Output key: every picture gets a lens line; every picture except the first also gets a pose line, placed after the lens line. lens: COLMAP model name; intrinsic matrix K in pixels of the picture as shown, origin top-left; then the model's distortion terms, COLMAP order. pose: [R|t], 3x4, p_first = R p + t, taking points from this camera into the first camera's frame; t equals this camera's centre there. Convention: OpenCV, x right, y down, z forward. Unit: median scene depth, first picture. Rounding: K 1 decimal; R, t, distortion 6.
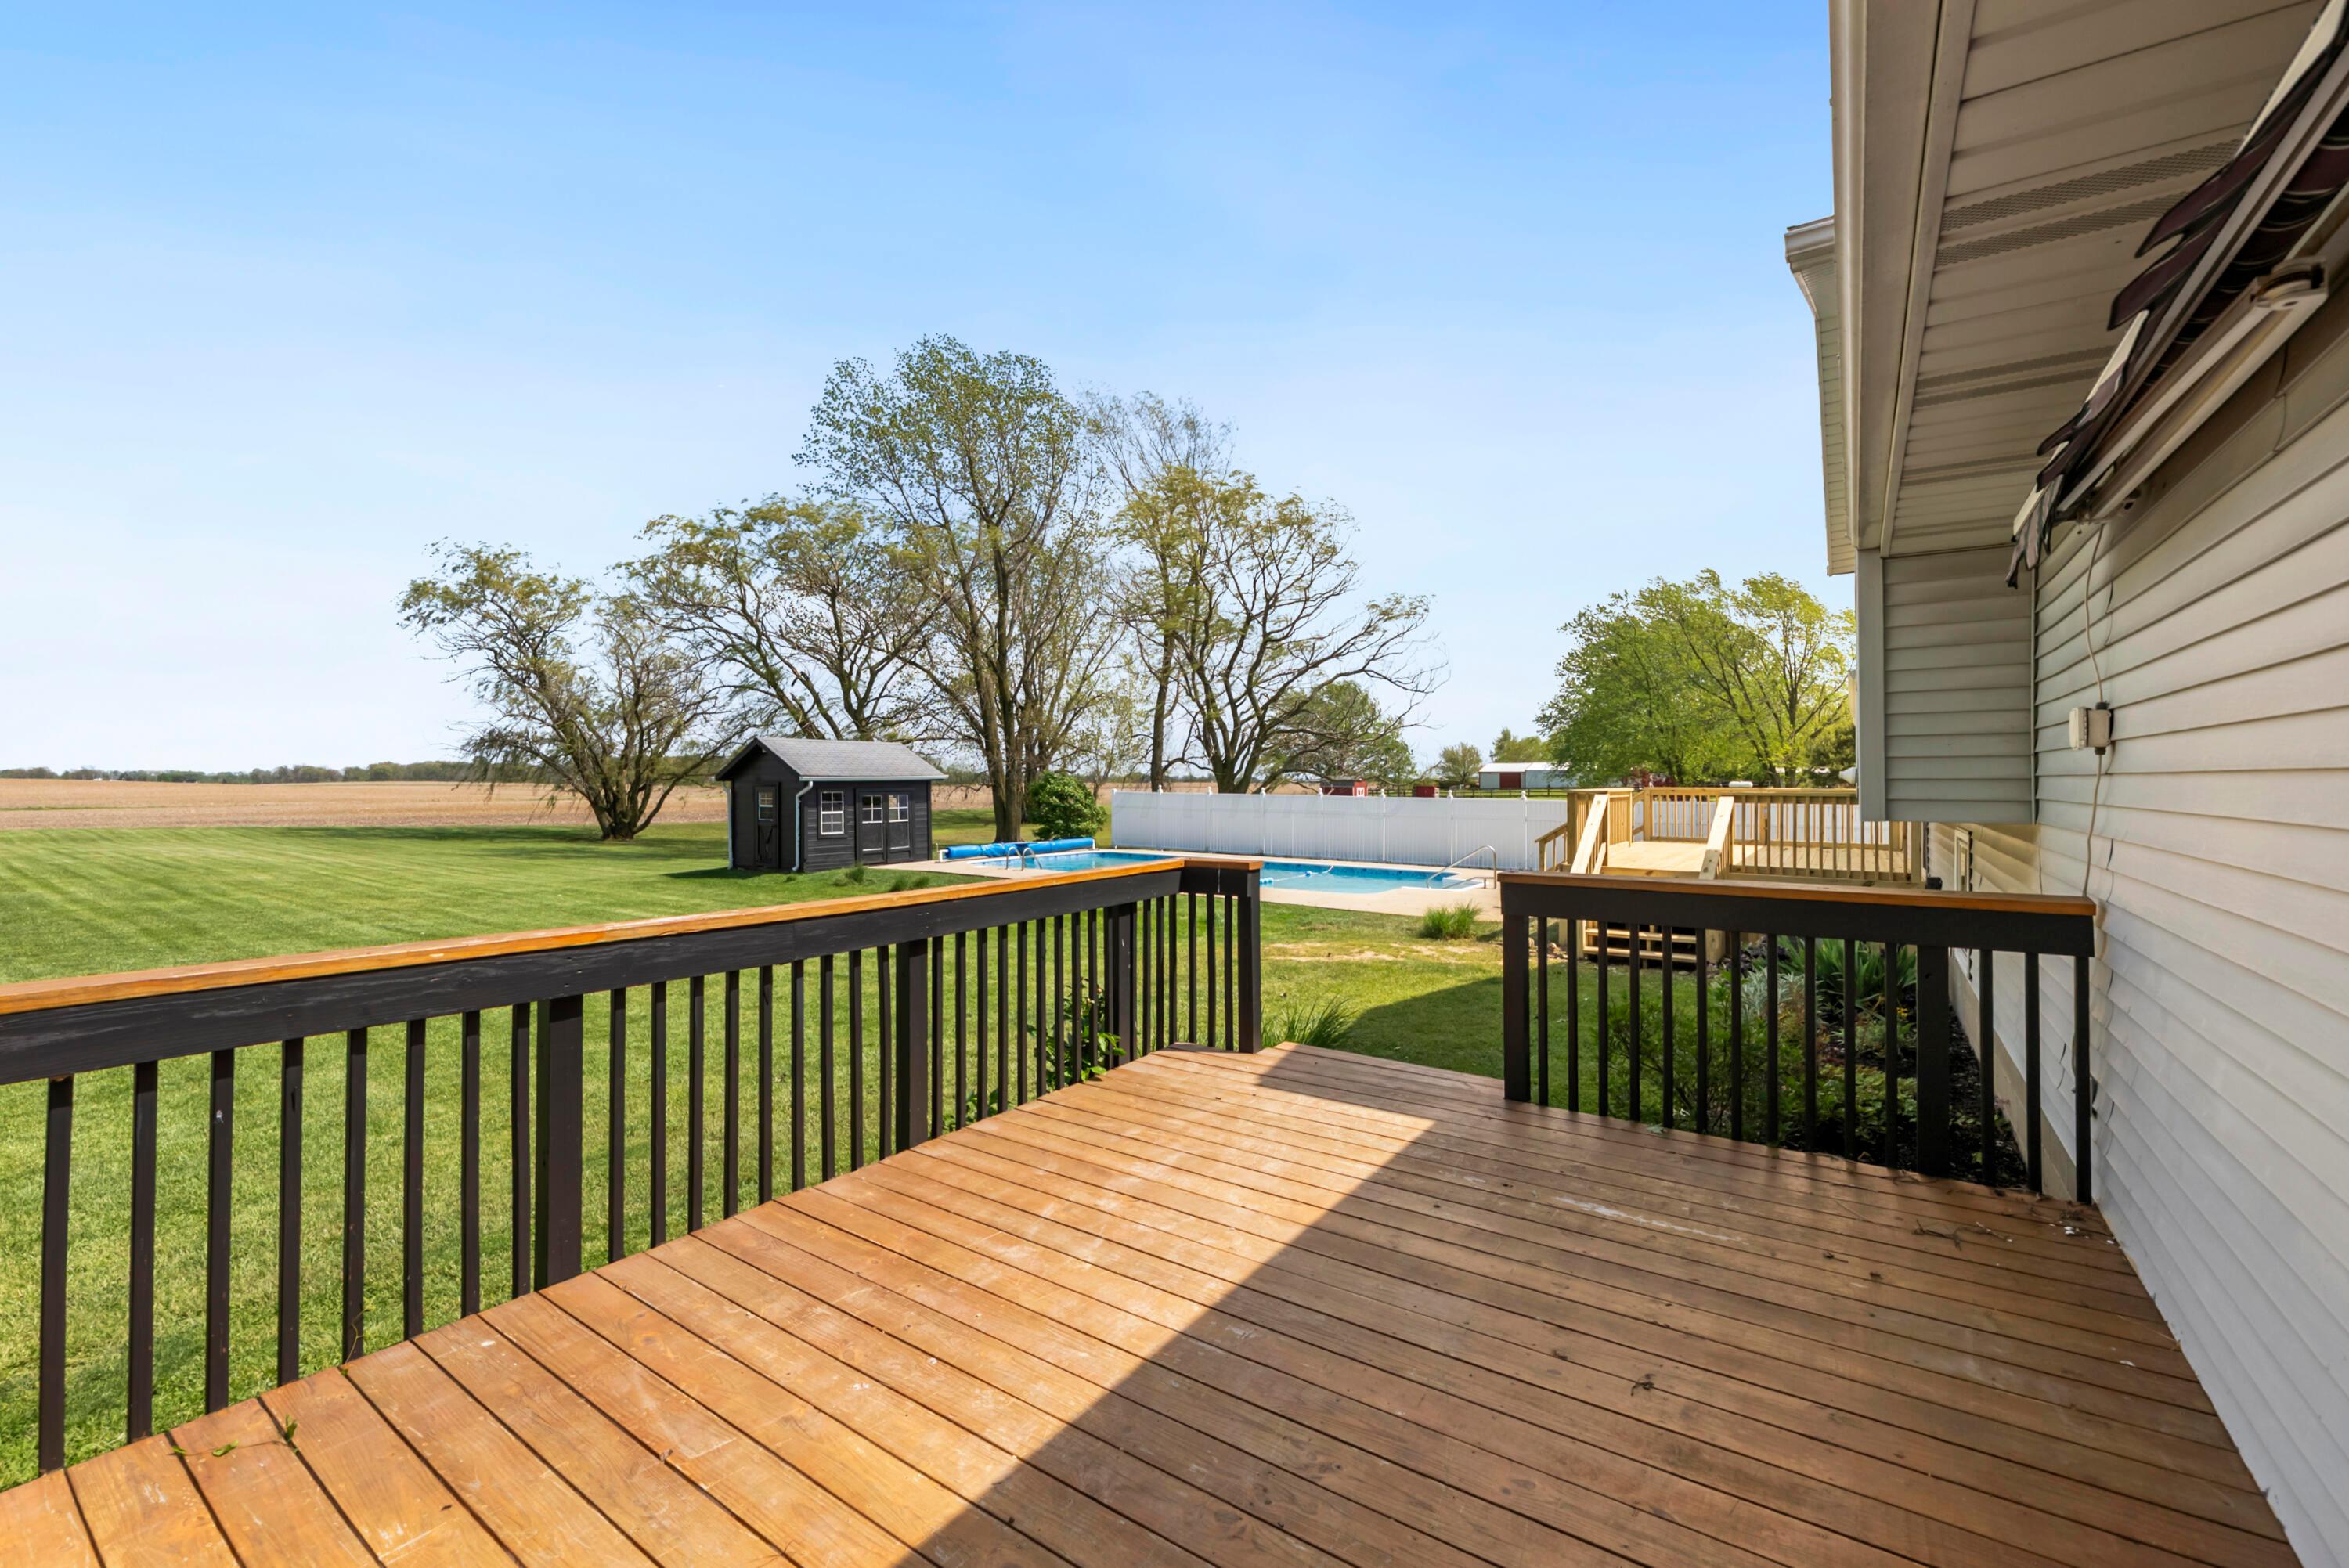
lens RADIAL K [[950.7, 0, 1178.8], [0, 950.7, 781.1], [0, 0, 1]] dist [0.011161, 0.000296]
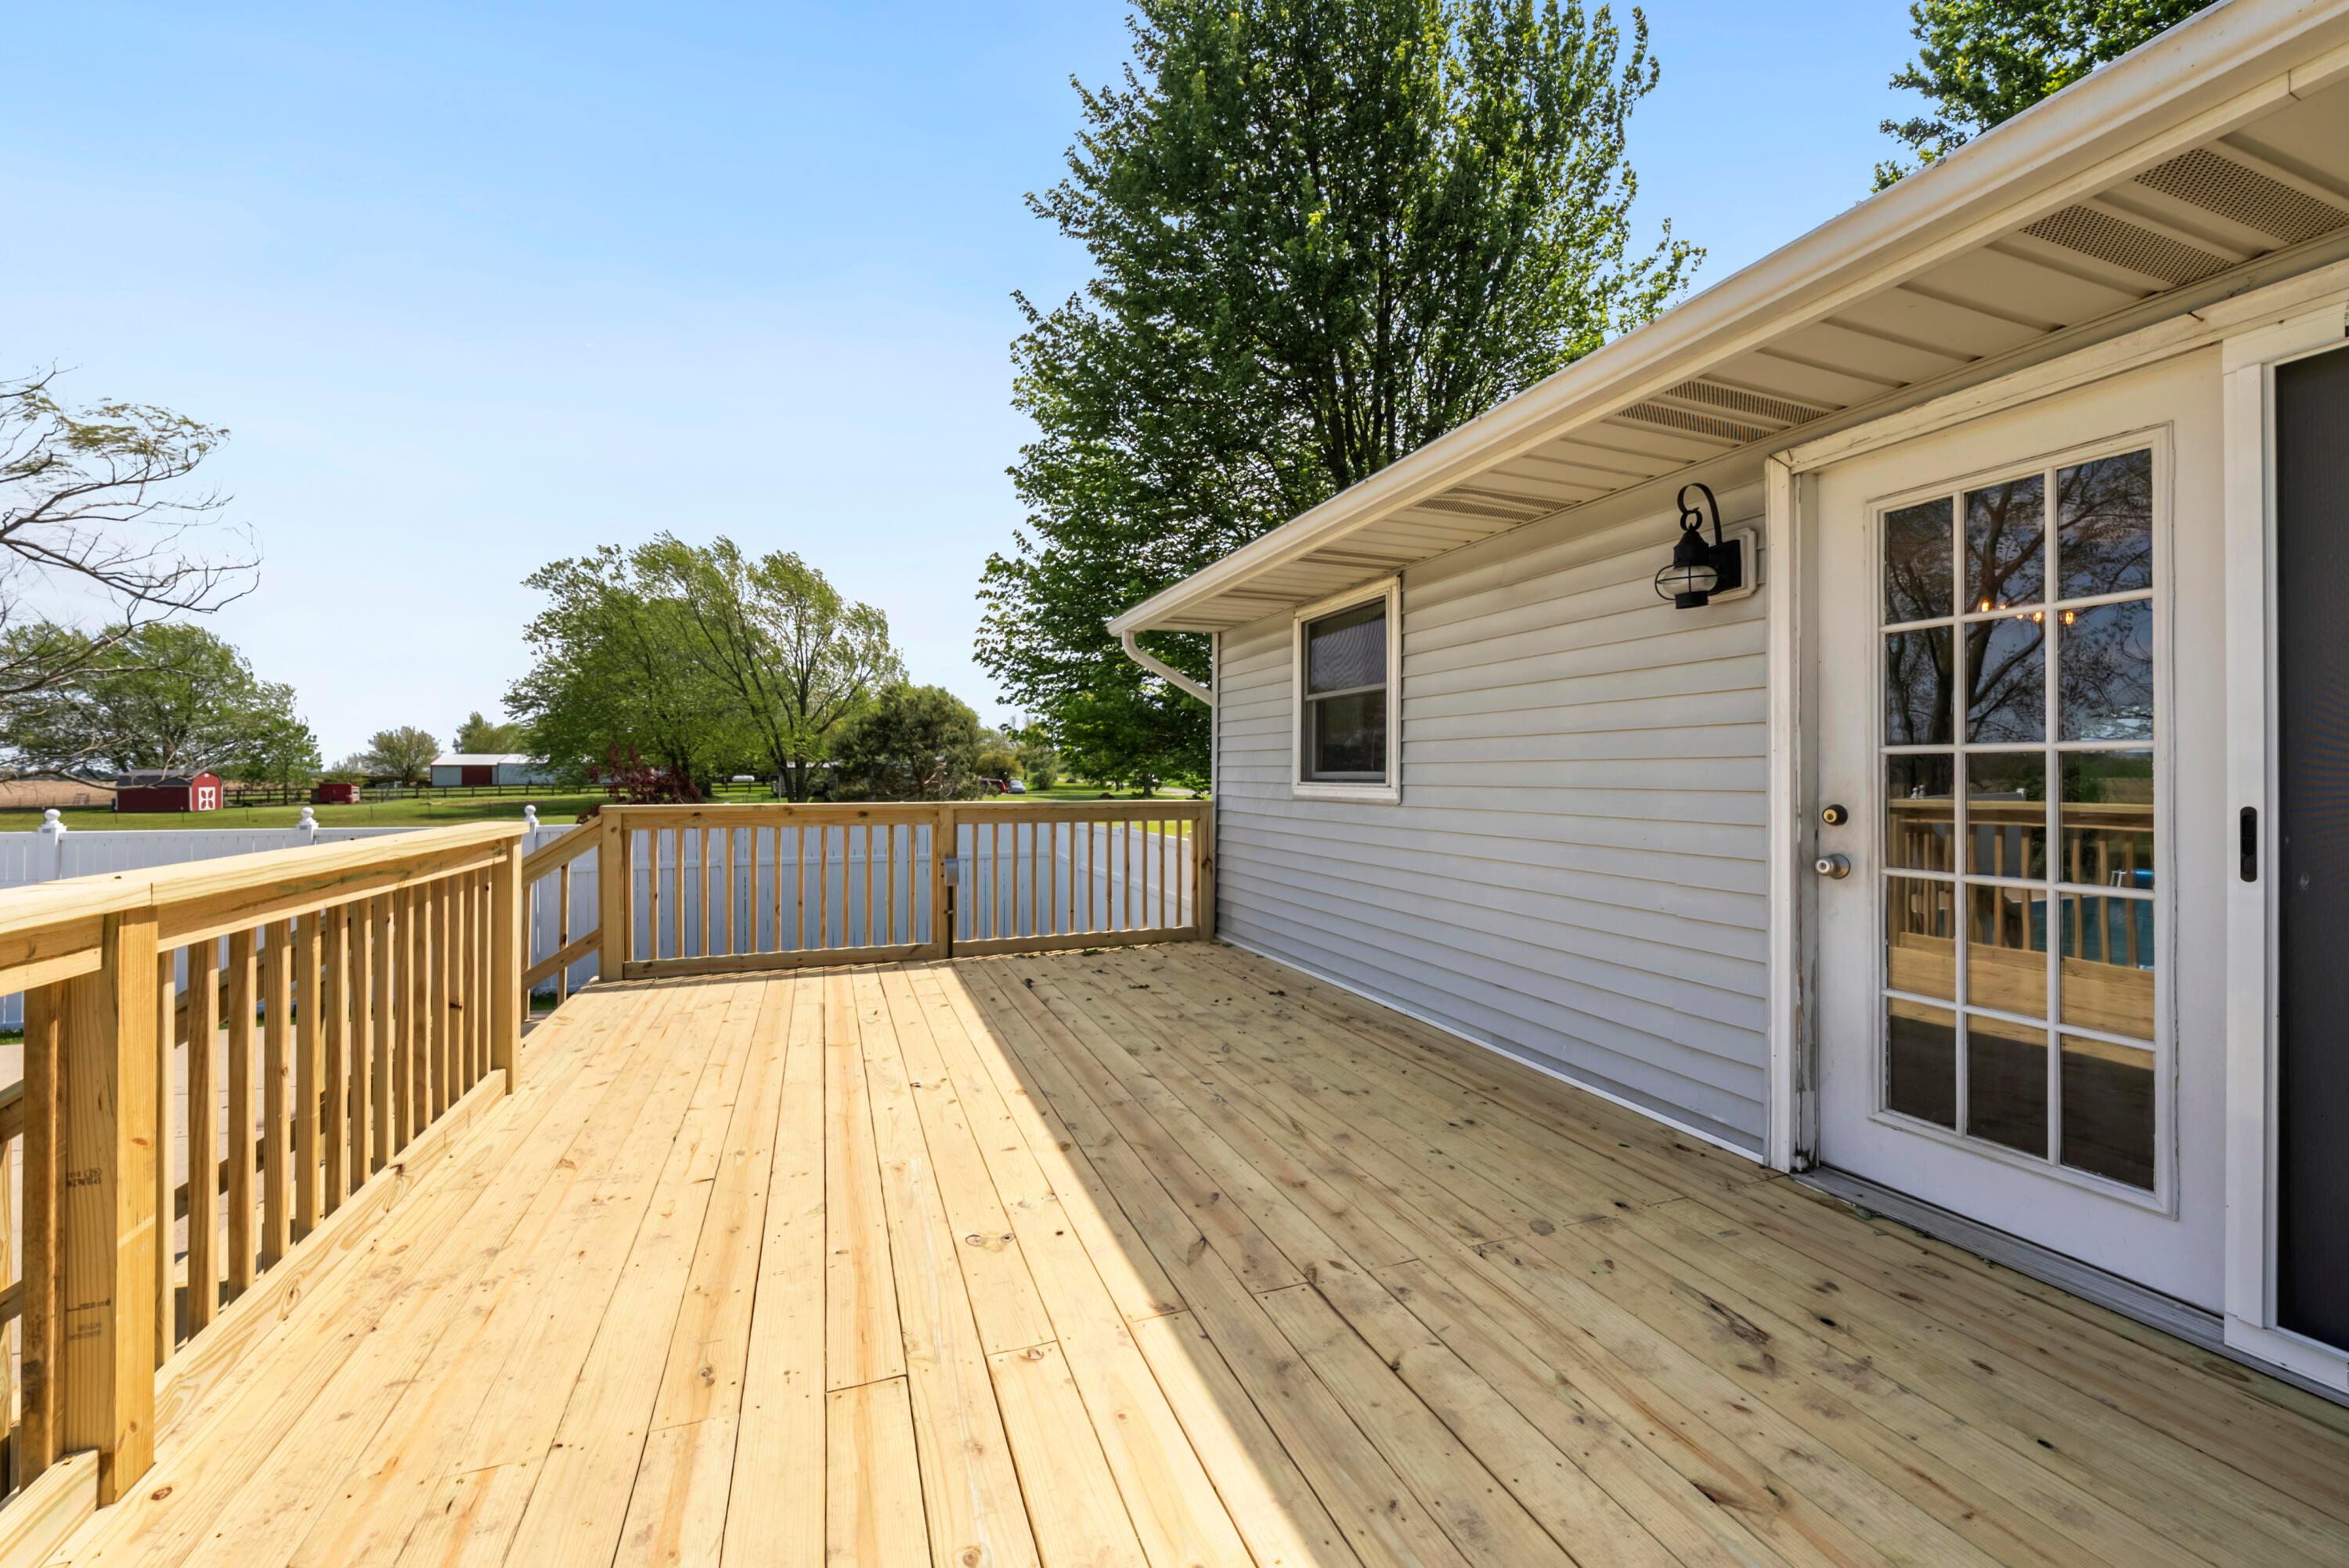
lens RADIAL K [[912.6, 0, 1172.0], [0, 912.6, 781.1], [0, 0, 1]] dist [0.000536, 0.000188]
pose [[0.560747, -0.006558, 0.827961, 0.134108], [0.001761, 0.999976, 0.006728, -0.001130], [-0.827985, -0.002315, 0.560745, 0.262460]]
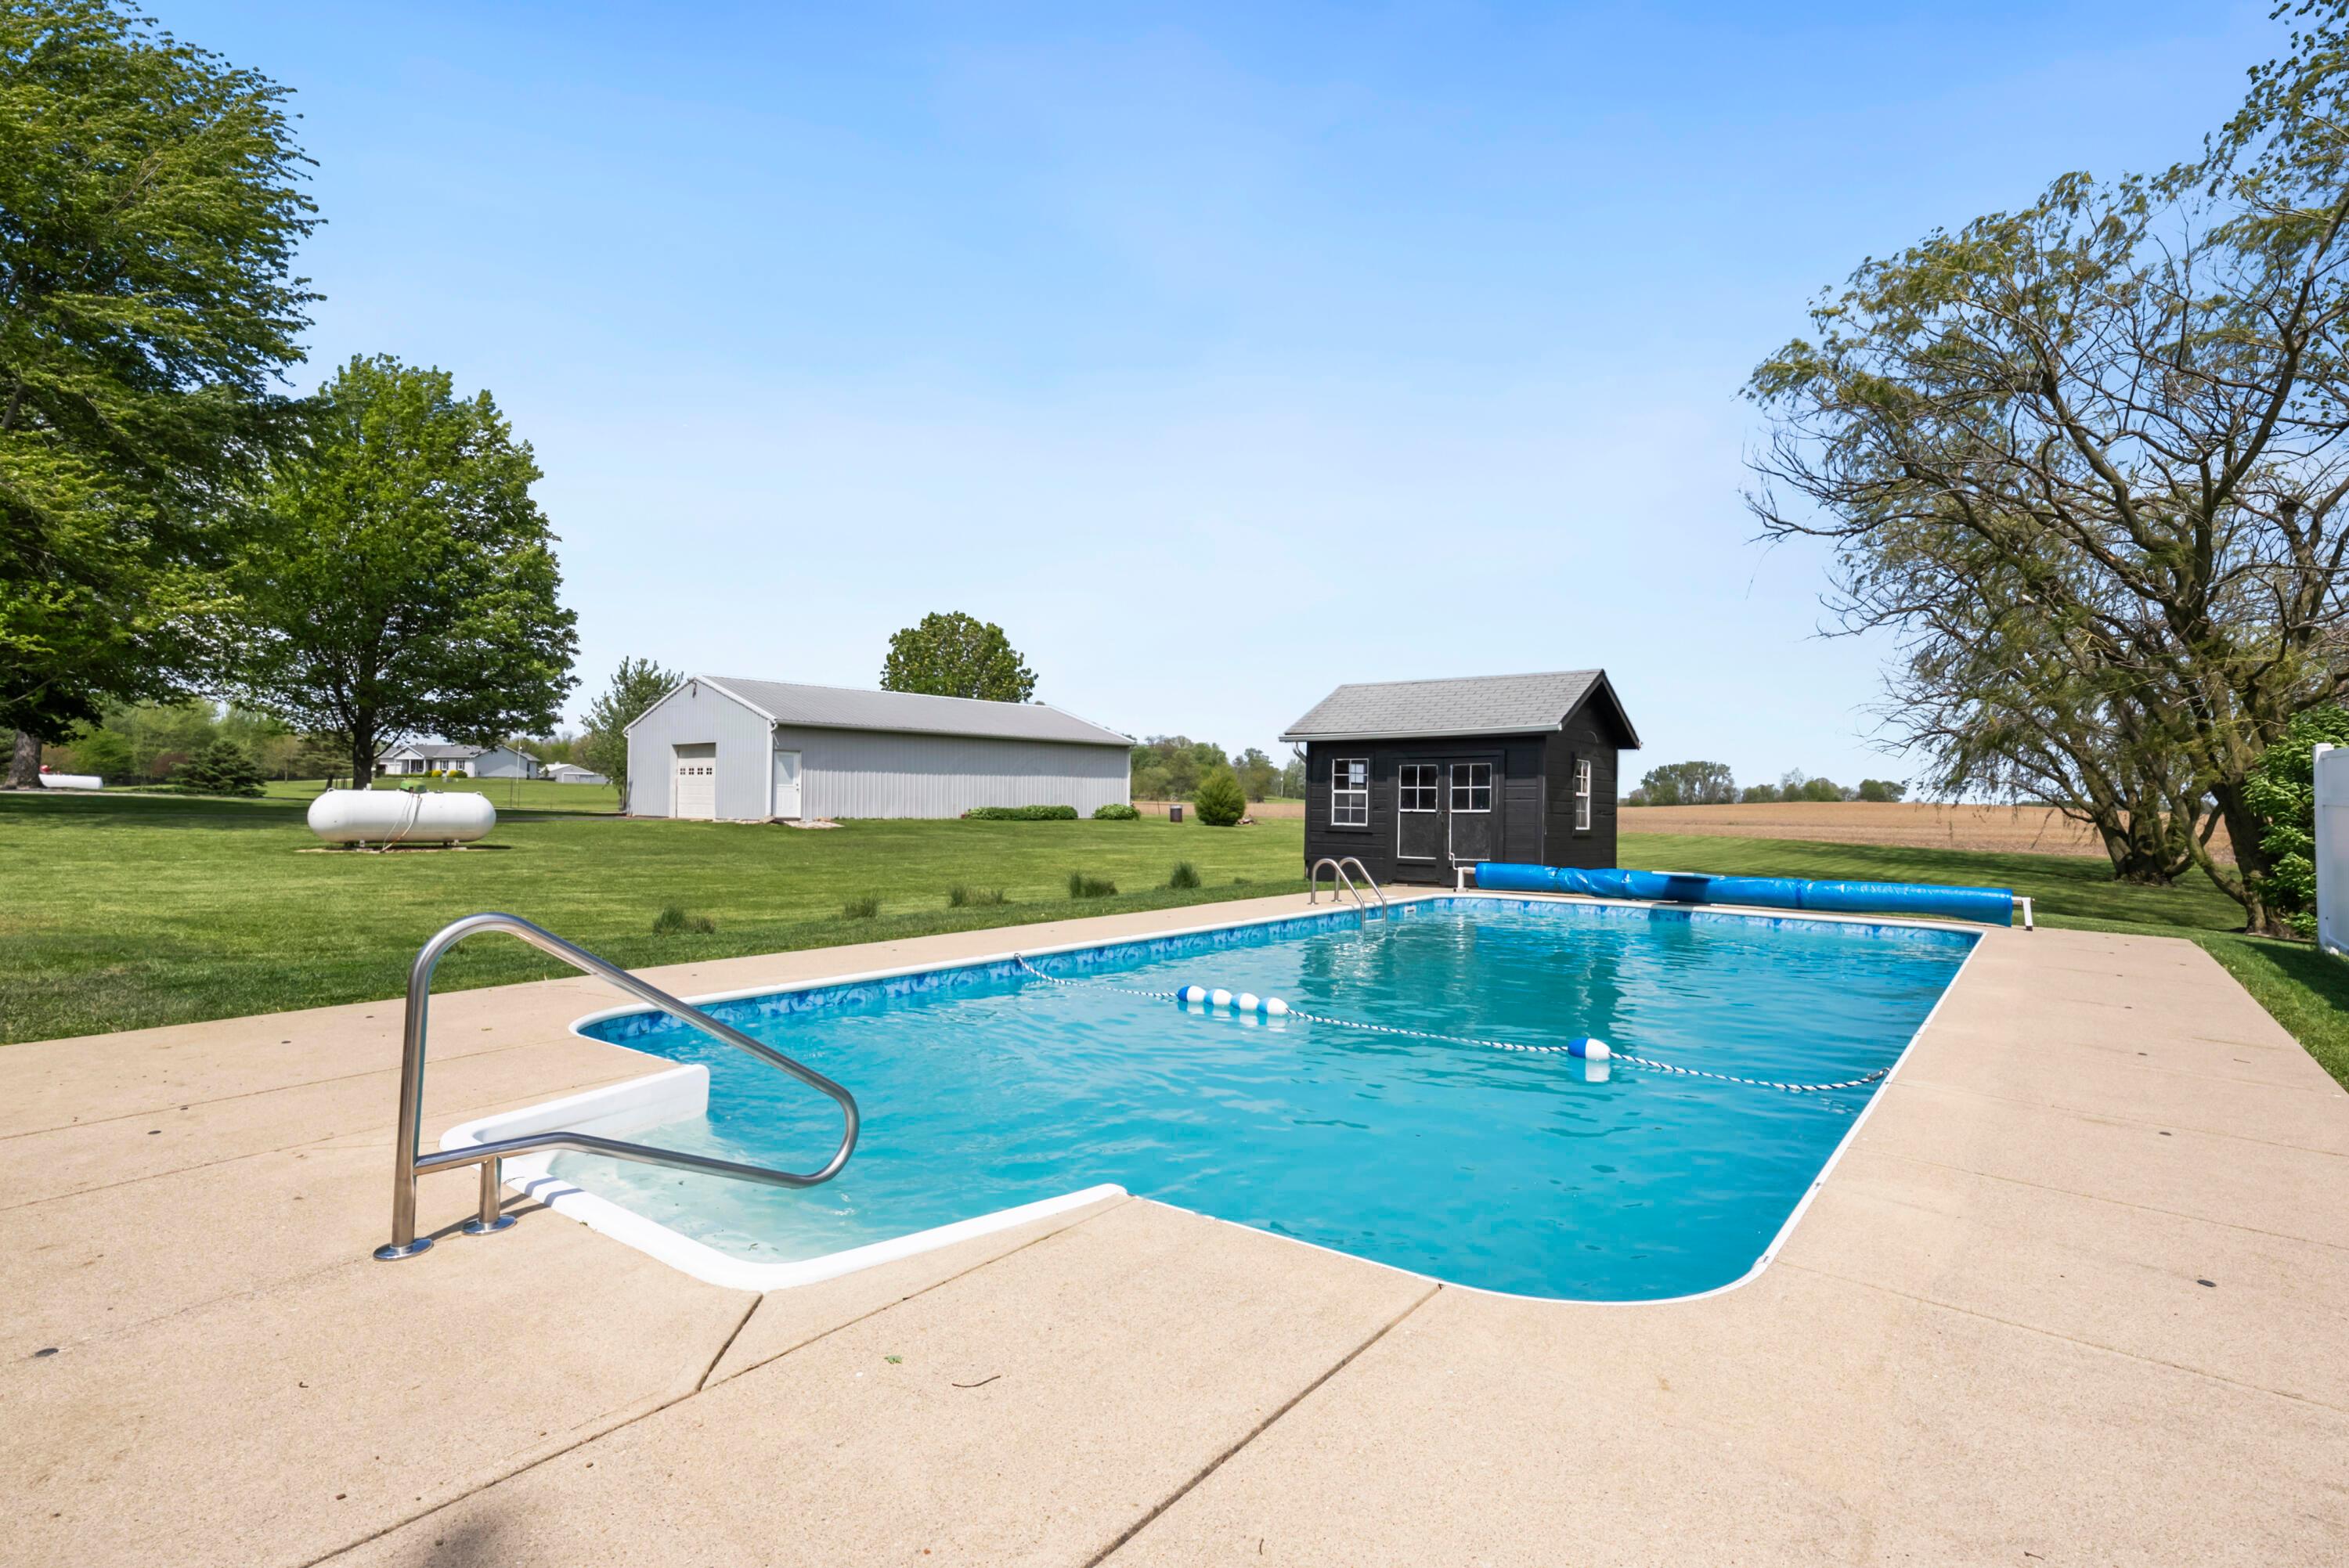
lens RADIAL K [[1160.6, 0, 1164.1], [0, 1160.6, 794.4], [0, 0, 1]] dist [0.003002, -0.005365]
pose [[-0.033982, -0.006928, -0.999398, 0.215643], [-0.014739, 0.999871, -0.006430, 0.021965], [0.999314, 0.014512, -0.034080, 0.477579]]
